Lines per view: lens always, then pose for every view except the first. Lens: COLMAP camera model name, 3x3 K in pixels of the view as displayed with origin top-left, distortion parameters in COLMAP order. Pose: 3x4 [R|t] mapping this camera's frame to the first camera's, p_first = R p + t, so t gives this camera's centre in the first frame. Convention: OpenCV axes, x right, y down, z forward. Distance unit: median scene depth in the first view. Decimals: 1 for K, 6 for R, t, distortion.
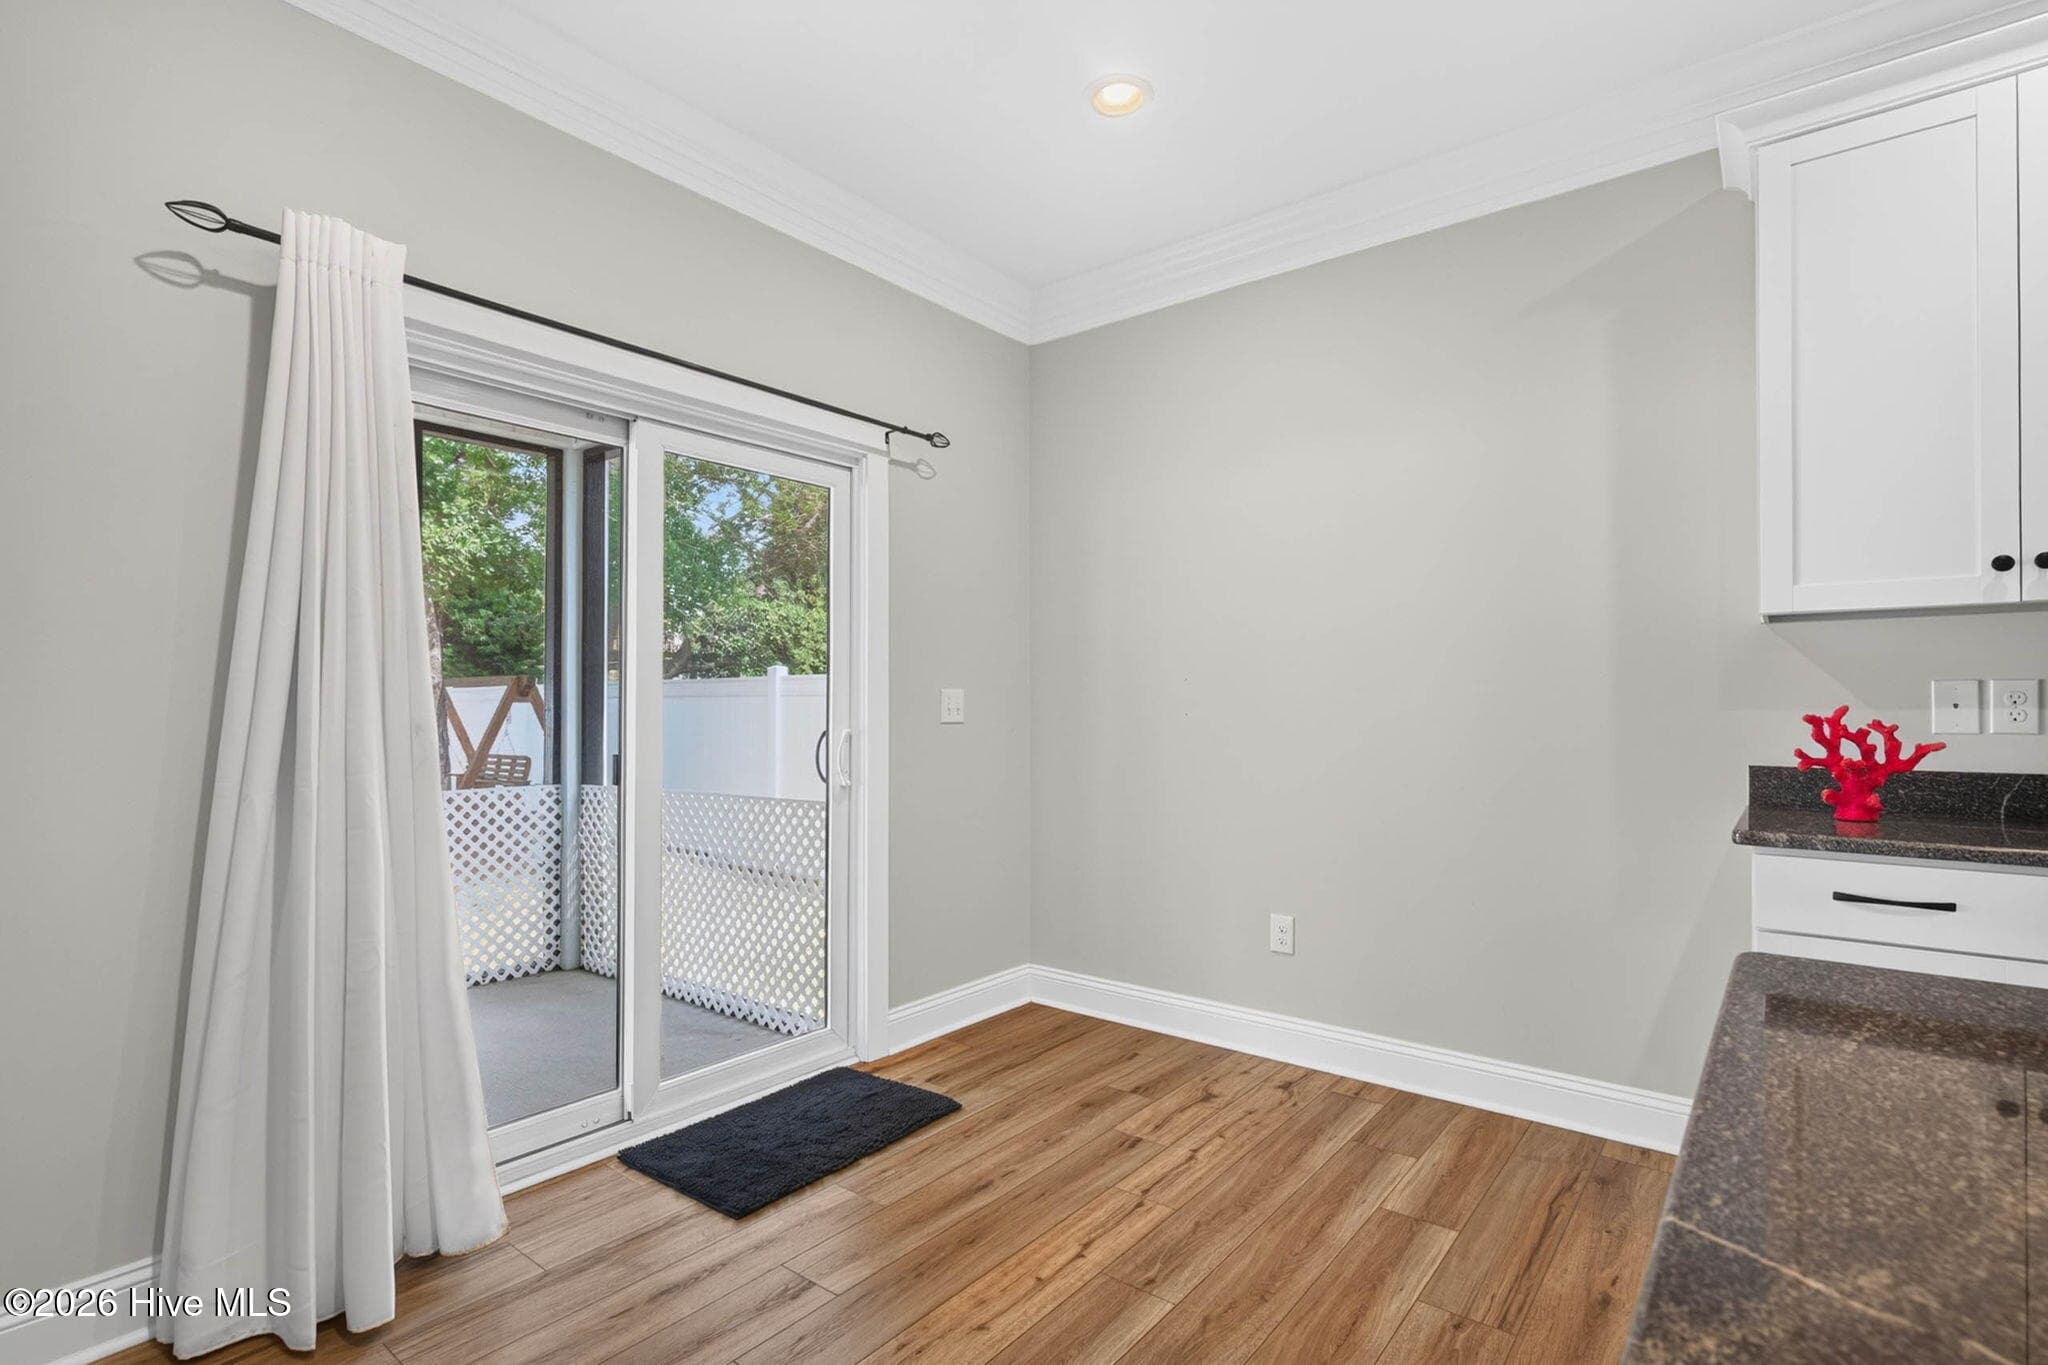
lens RADIAL K [[960.5, 0, 1020.0], [0, 960.5, 709.5], [0, 0, 1]] dist [-0.000378, -0.000228]
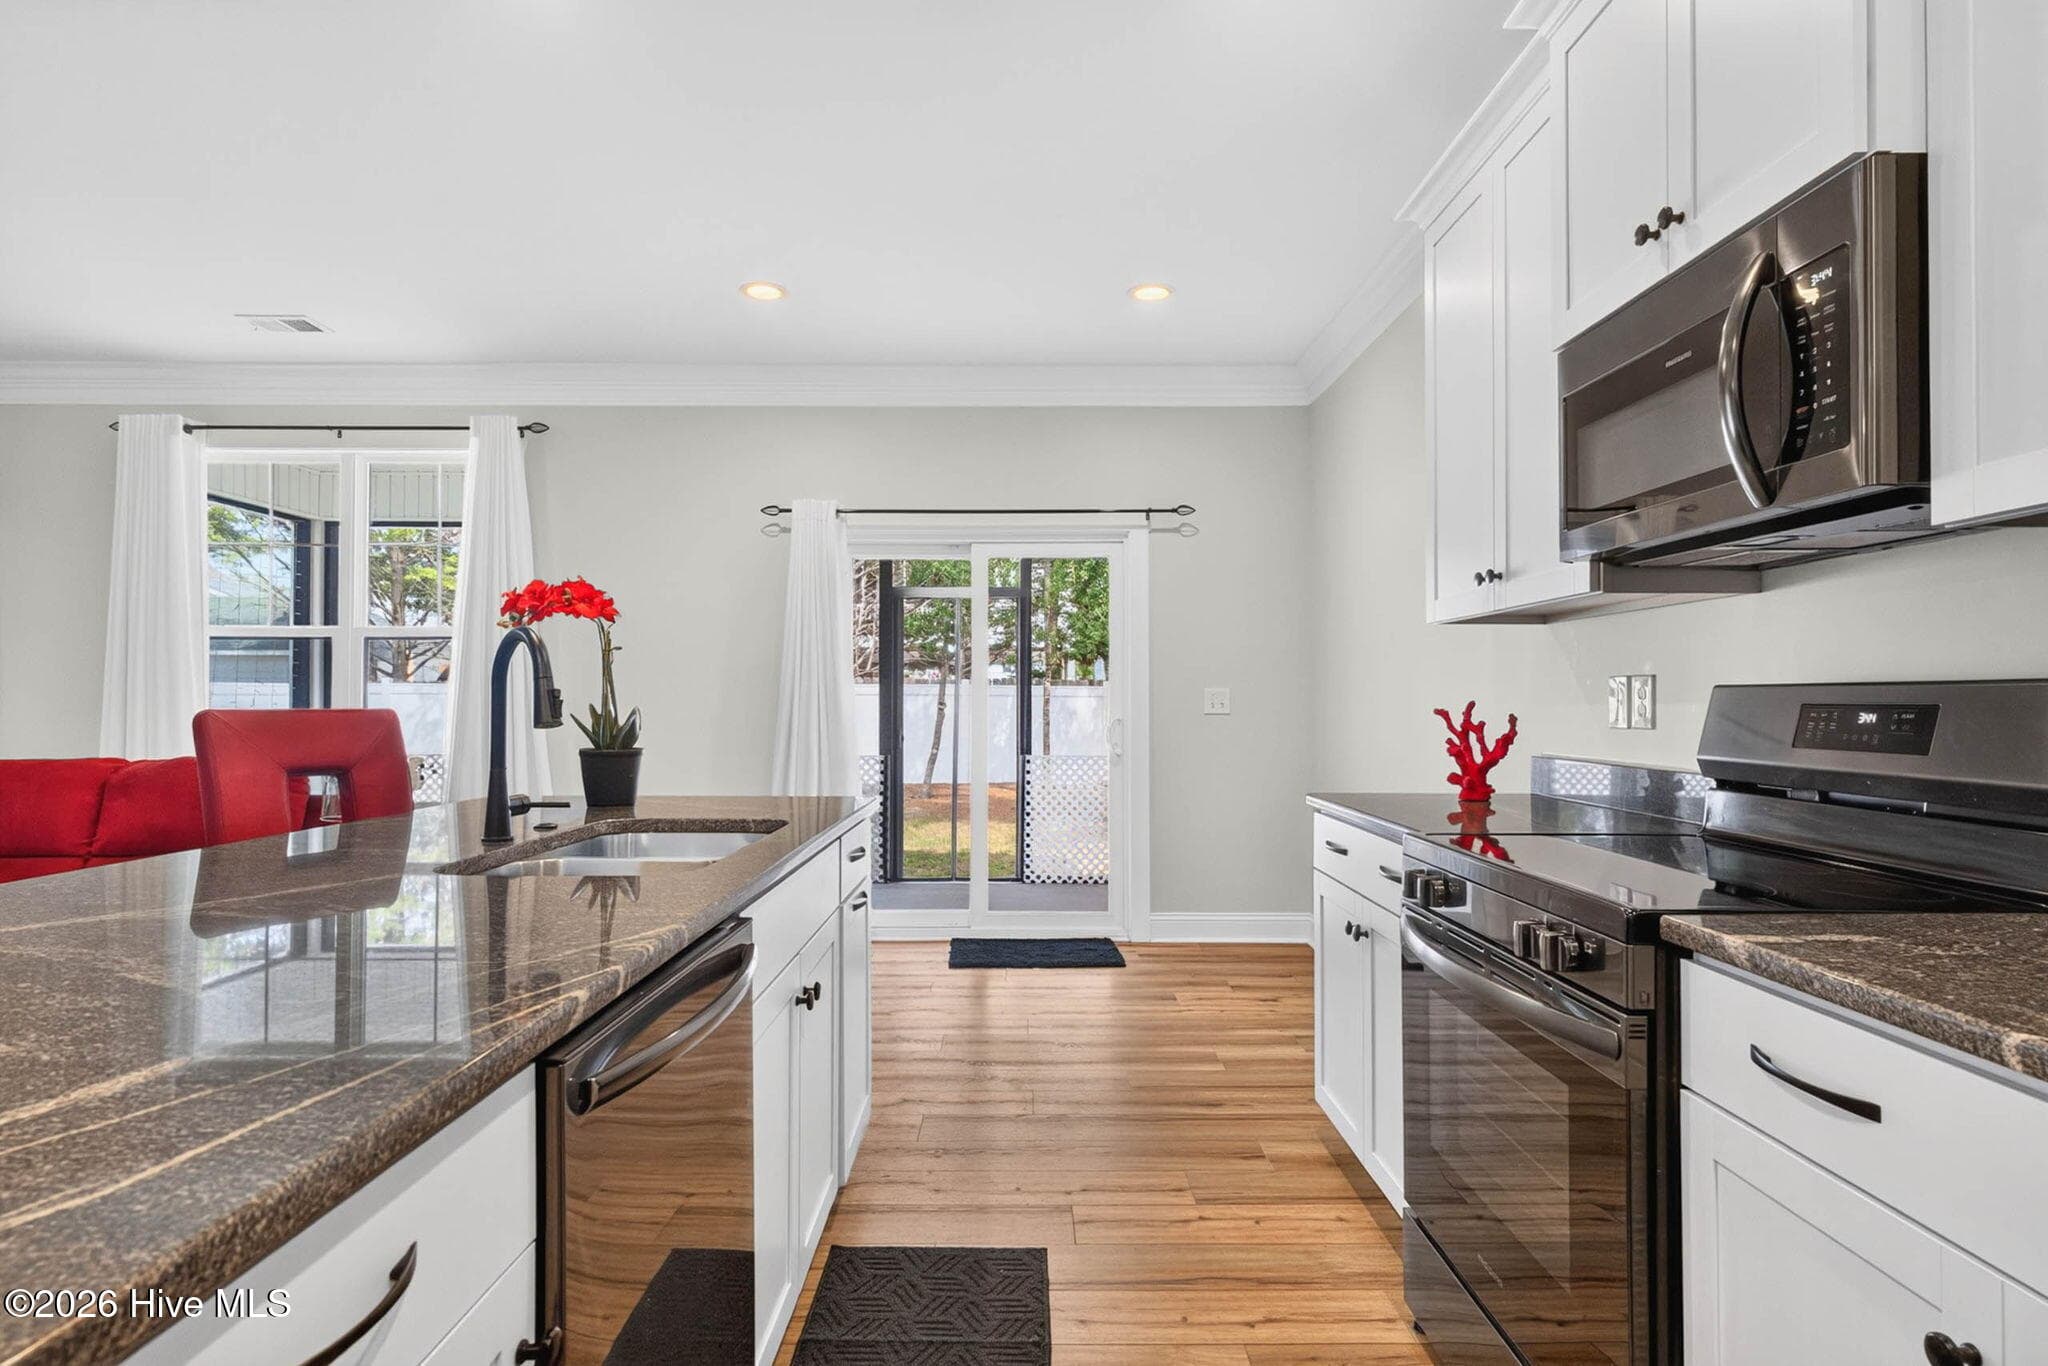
lens RADIAL K [[995.4, 0, 1024.0], [0, 995.4, 683.0], [0, 0, 1]] dist [-0.000540, -0.000133]
pose [[0.648233, -0.010456, -0.761371, 1.033663], [-0.003607, 0.999852, -0.016802, -0.002544], [0.761434, 0.013638, 0.648099, -0.139056]]
